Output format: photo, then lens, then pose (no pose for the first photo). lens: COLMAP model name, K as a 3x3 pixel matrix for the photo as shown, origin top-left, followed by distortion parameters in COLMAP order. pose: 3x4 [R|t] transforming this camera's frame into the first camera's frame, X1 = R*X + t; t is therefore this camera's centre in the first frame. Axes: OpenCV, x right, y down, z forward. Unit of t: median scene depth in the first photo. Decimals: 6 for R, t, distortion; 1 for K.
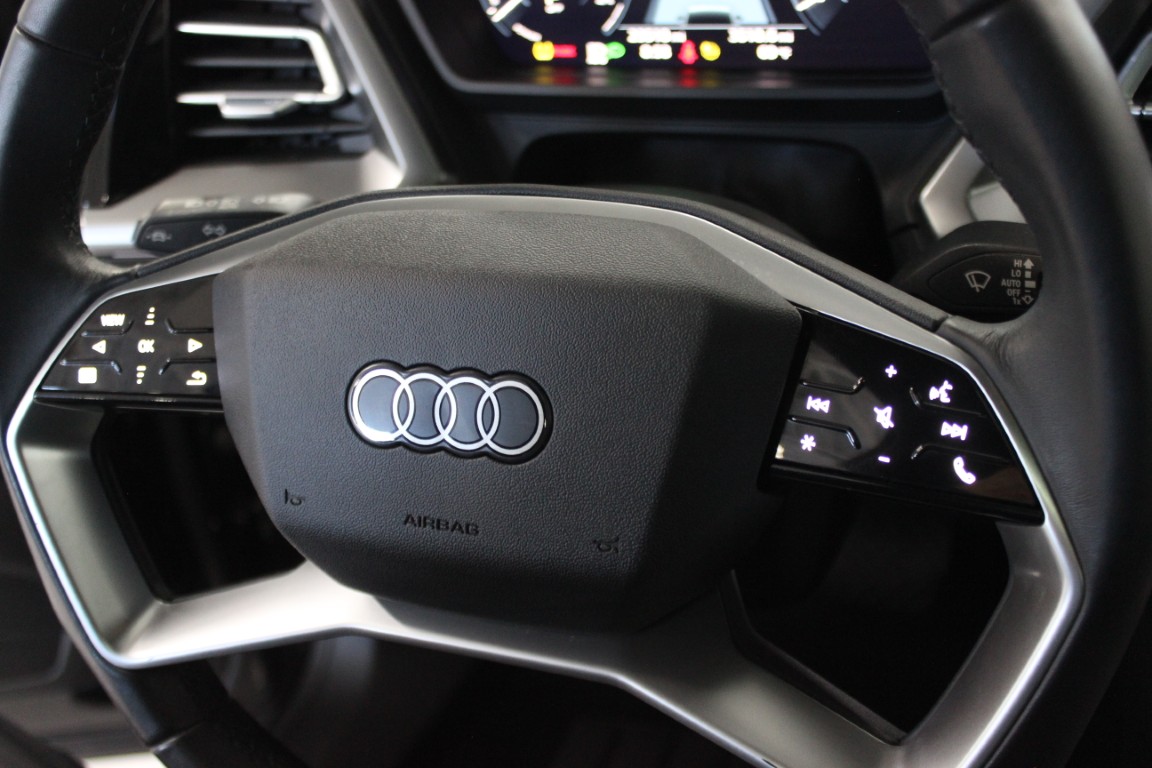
lens RADIAL K [[1181.7, 0, 573.6], [0, 1181.7, 389.7], [0, 0, 1]] dist [-0.077013, 0.000000]
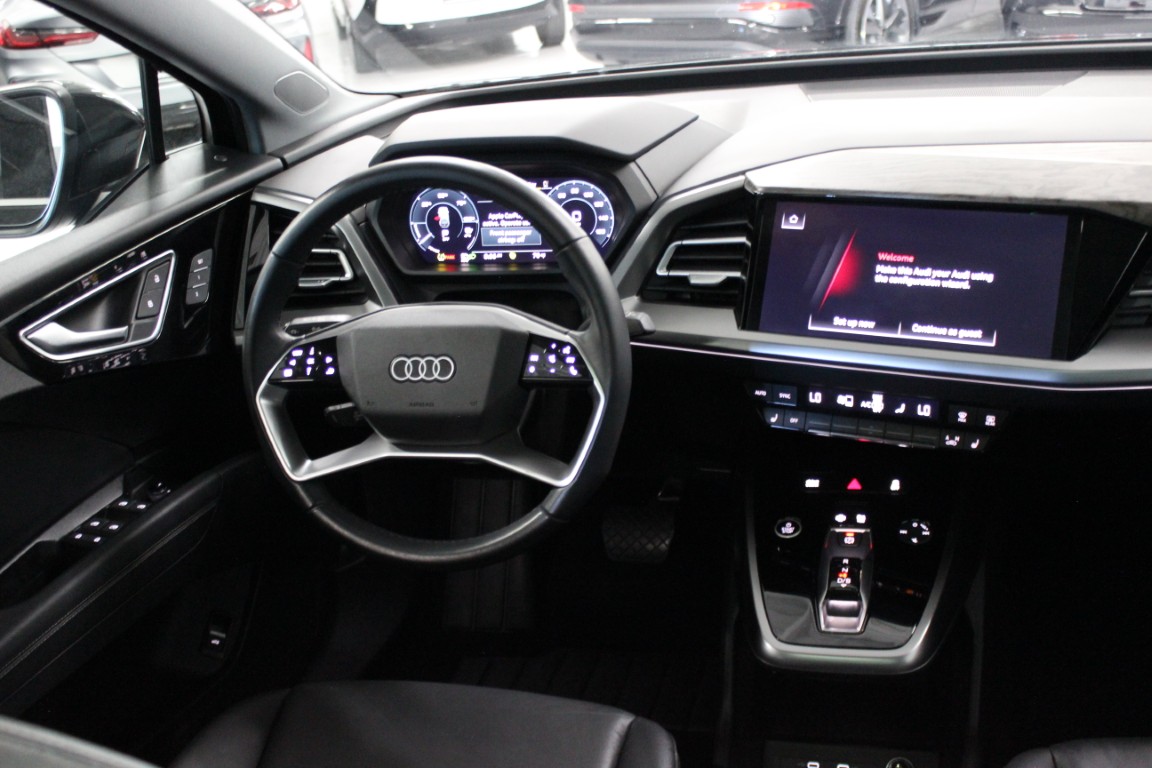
lens RADIAL K [[1301.8, 0, 575.4], [0, 1301.8, 384.3], [0, 0, 1]] dist [-0.049782, 0.000000]
pose [[0.993958, -0.030730, 0.105374, -0.043734], [0.048504, 0.984160, -0.170516, 0.431843], [-0.098465, 0.174597, 0.979704, -1.579576]]
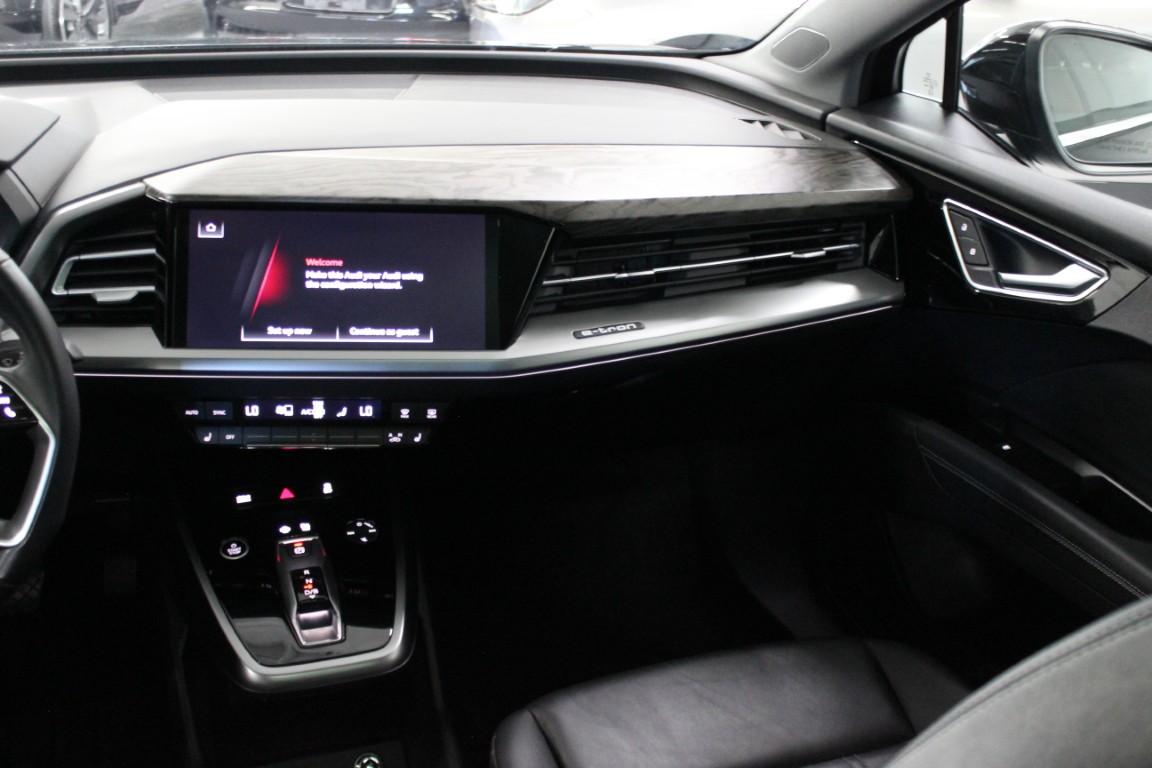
lens RADIAL K [[1301.8, 0, 570.2], [0, 1301.8, 394.5], [0, 0, 1]] dist [-0.049782, 0.000000]
pose [[0.746509, -0.135253, 0.651483, -0.428047], [0.233868, 0.969984, -0.066603, 0.329325], [-0.622920, 0.202081, 0.755734, -1.385381]]
